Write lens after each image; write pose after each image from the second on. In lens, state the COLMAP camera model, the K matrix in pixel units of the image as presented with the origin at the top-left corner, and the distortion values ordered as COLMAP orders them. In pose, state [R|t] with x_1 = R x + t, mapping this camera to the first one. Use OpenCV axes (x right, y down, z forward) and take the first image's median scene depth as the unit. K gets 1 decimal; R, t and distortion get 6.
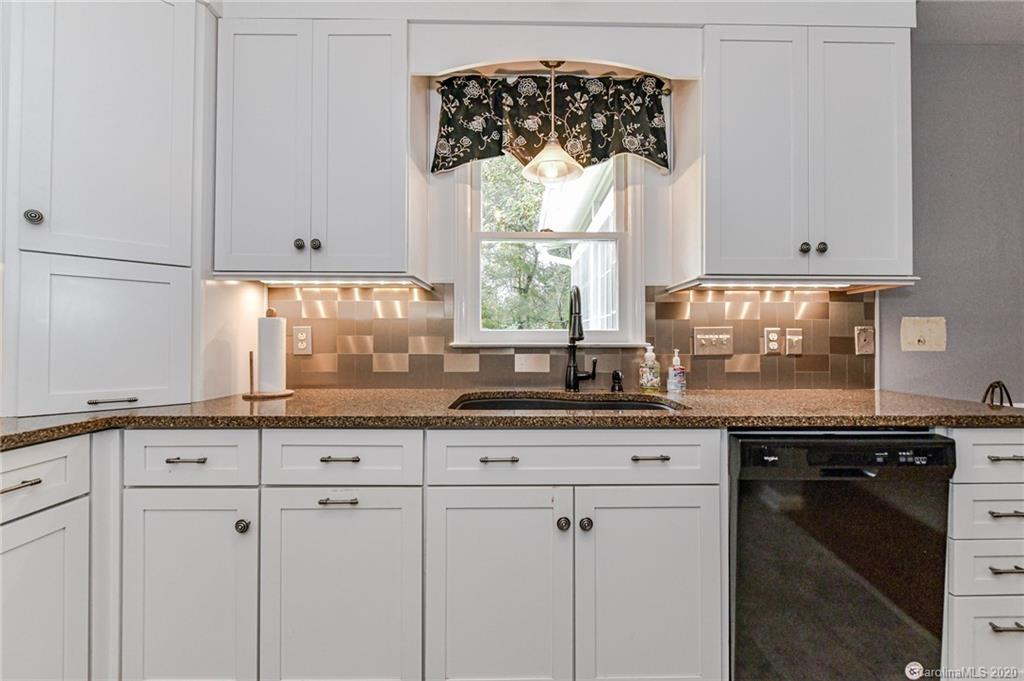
lens RADIAL K [[412.3, 0, 527.7], [0, 412.3, 342.6], [0, 0, 1]] dist [-0.000557, -0.001183]
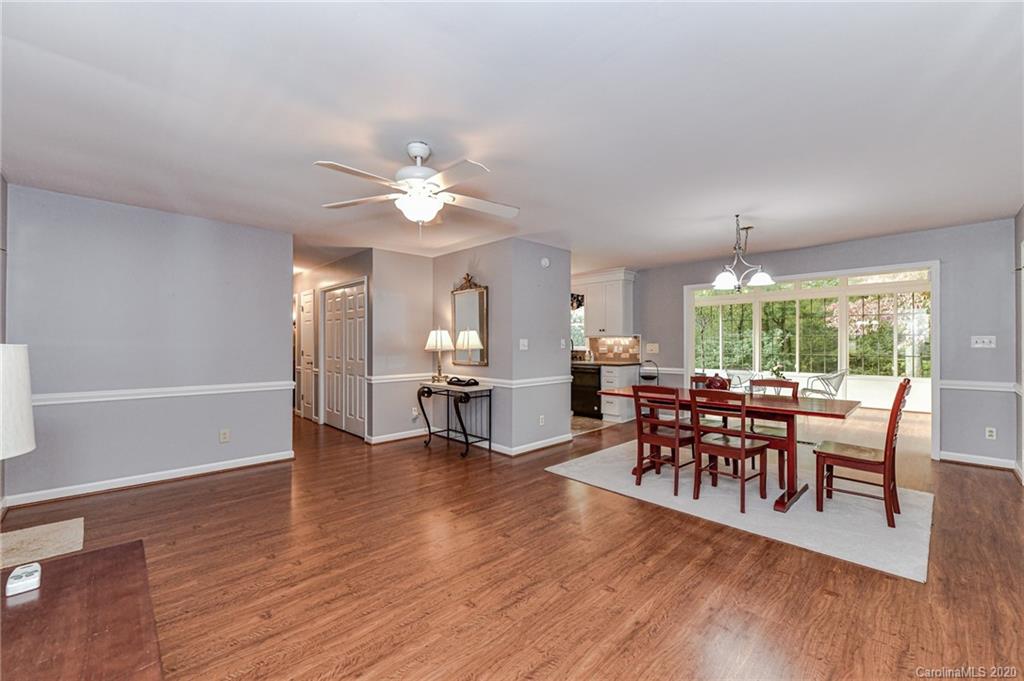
lens RADIAL K [[412.3, 0, 512.2], [0, 412.3, 339.4], [0, 0, 1]] dist [-0.000557, -0.001183]
pose [[0.683208, -0.006698, -0.730193, 2.783790], [0.000594, 0.999963, -0.008617, -0.069760], [0.730224, 0.005454, 0.683186, -2.400517]]
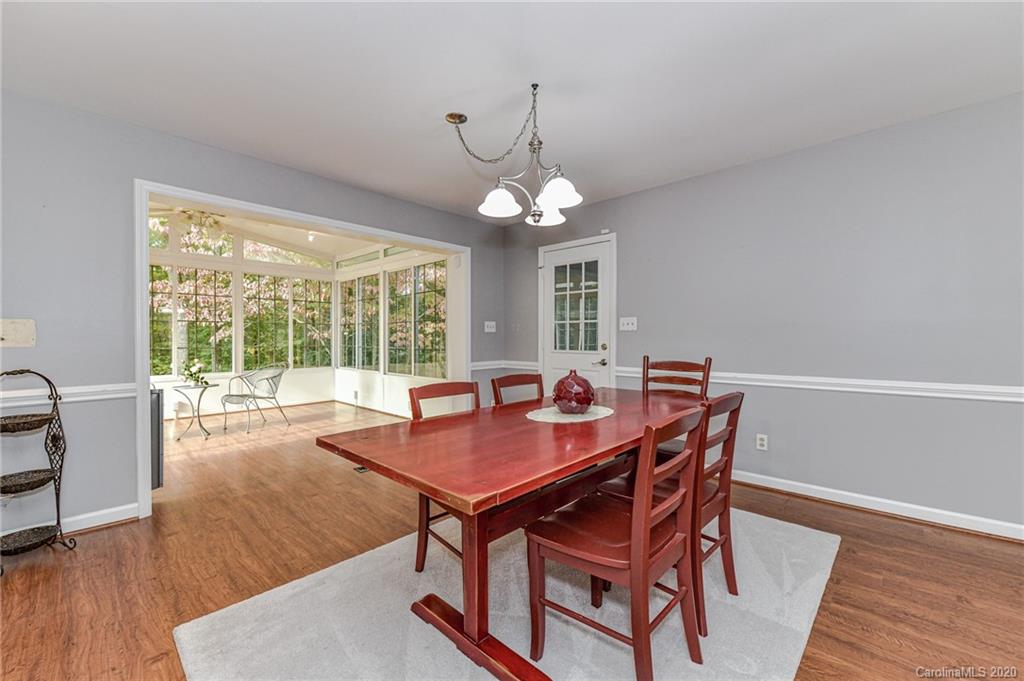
lens RADIAL K [[412.3, 0, 515.4], [0, 412.3, 341.2], [0, 0, 1]] dist [-0.000557, -0.001183]
pose [[0.699361, -0.008576, 0.714717, 1.140623], [0.005366, 0.999963, 0.006748, 0.000855], [-0.714748, -0.000885, 0.699381, -0.908299]]
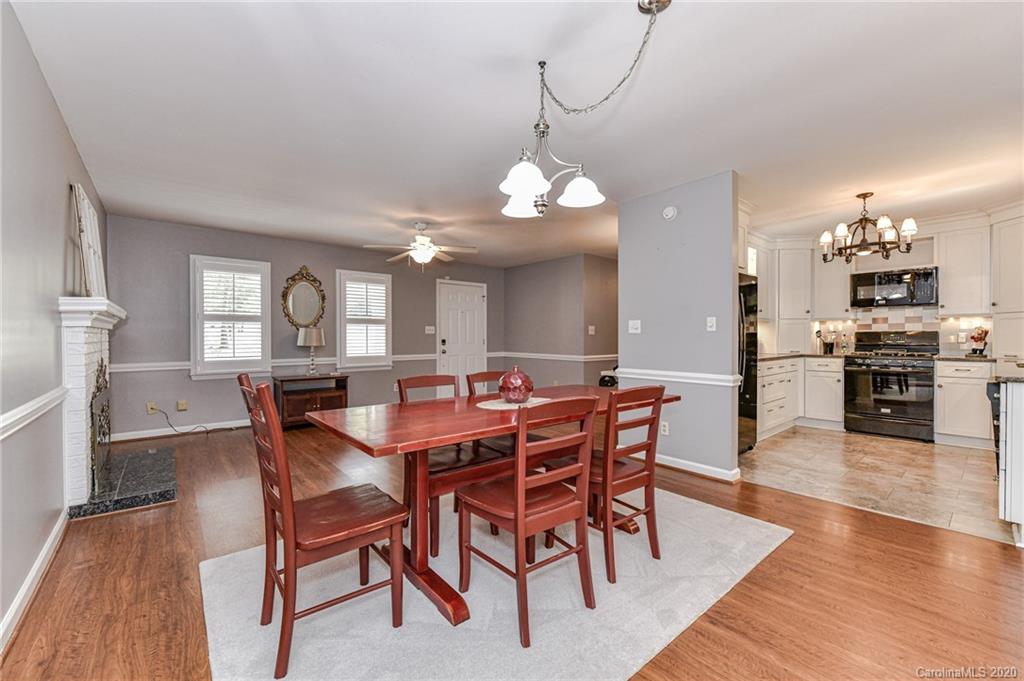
lens RADIAL K [[412.3, 0, 519.2], [0, 412.3, 341.0], [0, 0, 1]] dist [-0.000557, -0.001183]
pose [[-0.771114, 0.005369, -0.636674, 2.767321], [0.000108, 0.999966, 0.008301, -0.003274], [0.636697, 0.006332, -0.771088, 0.683352]]
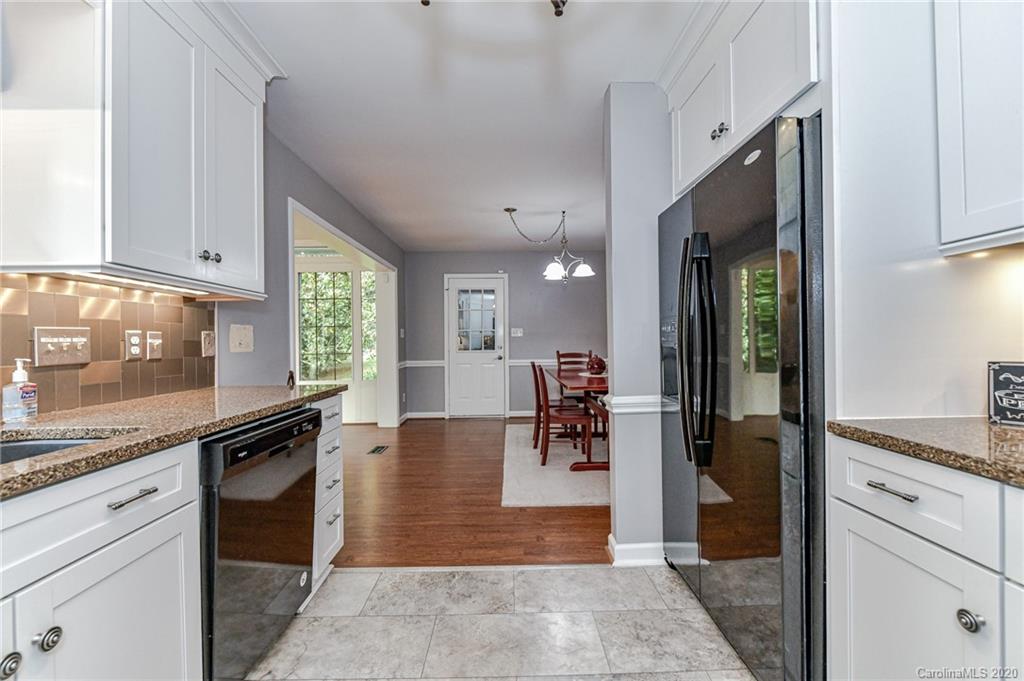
lens RADIAL K [[412.3, 0, 511.1], [0, 412.3, 344.7], [0, 0, 1]] dist [-0.000557, -0.001183]
pose [[0.003321, -0.009227, 0.999952, -0.294891], [0.013029, 0.999873, 0.009183, -0.002715], [-0.999910, 0.012997, 0.003441, 0.181506]]
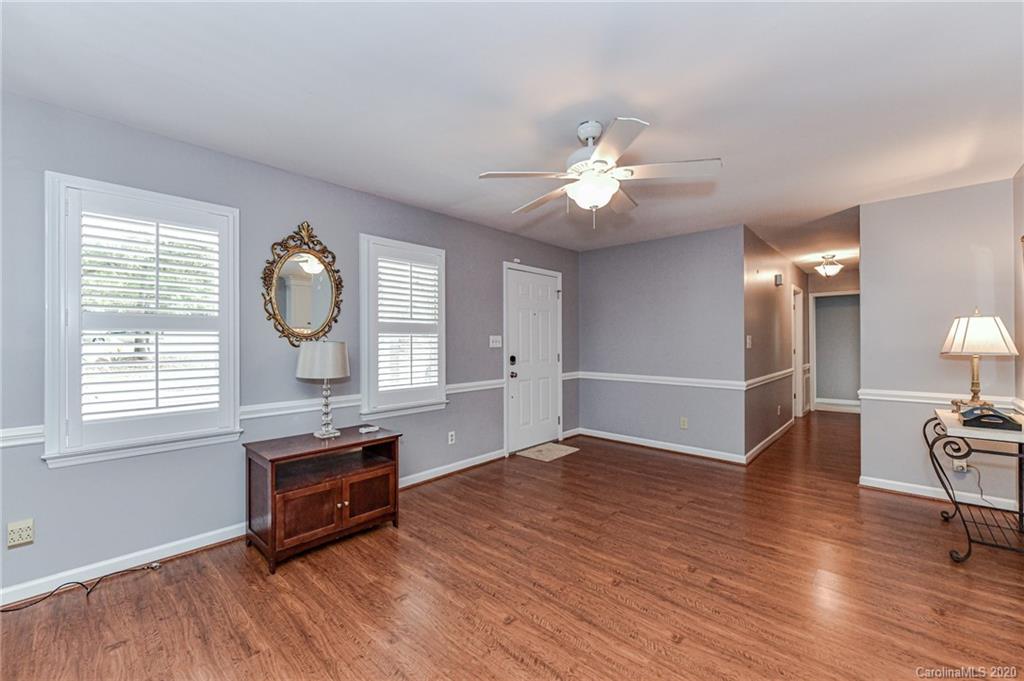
lens RADIAL K [[412.3, 0, 517.5], [0, 412.3, 339.6], [0, 0, 1]] dist [-0.000557, -0.001183]
pose [[-0.687350, -0.001820, -0.726324, 2.638315], [0.002399, 0.999986, -0.004776, -0.071870], [0.726322, -0.005025, -0.687336, -1.016045]]
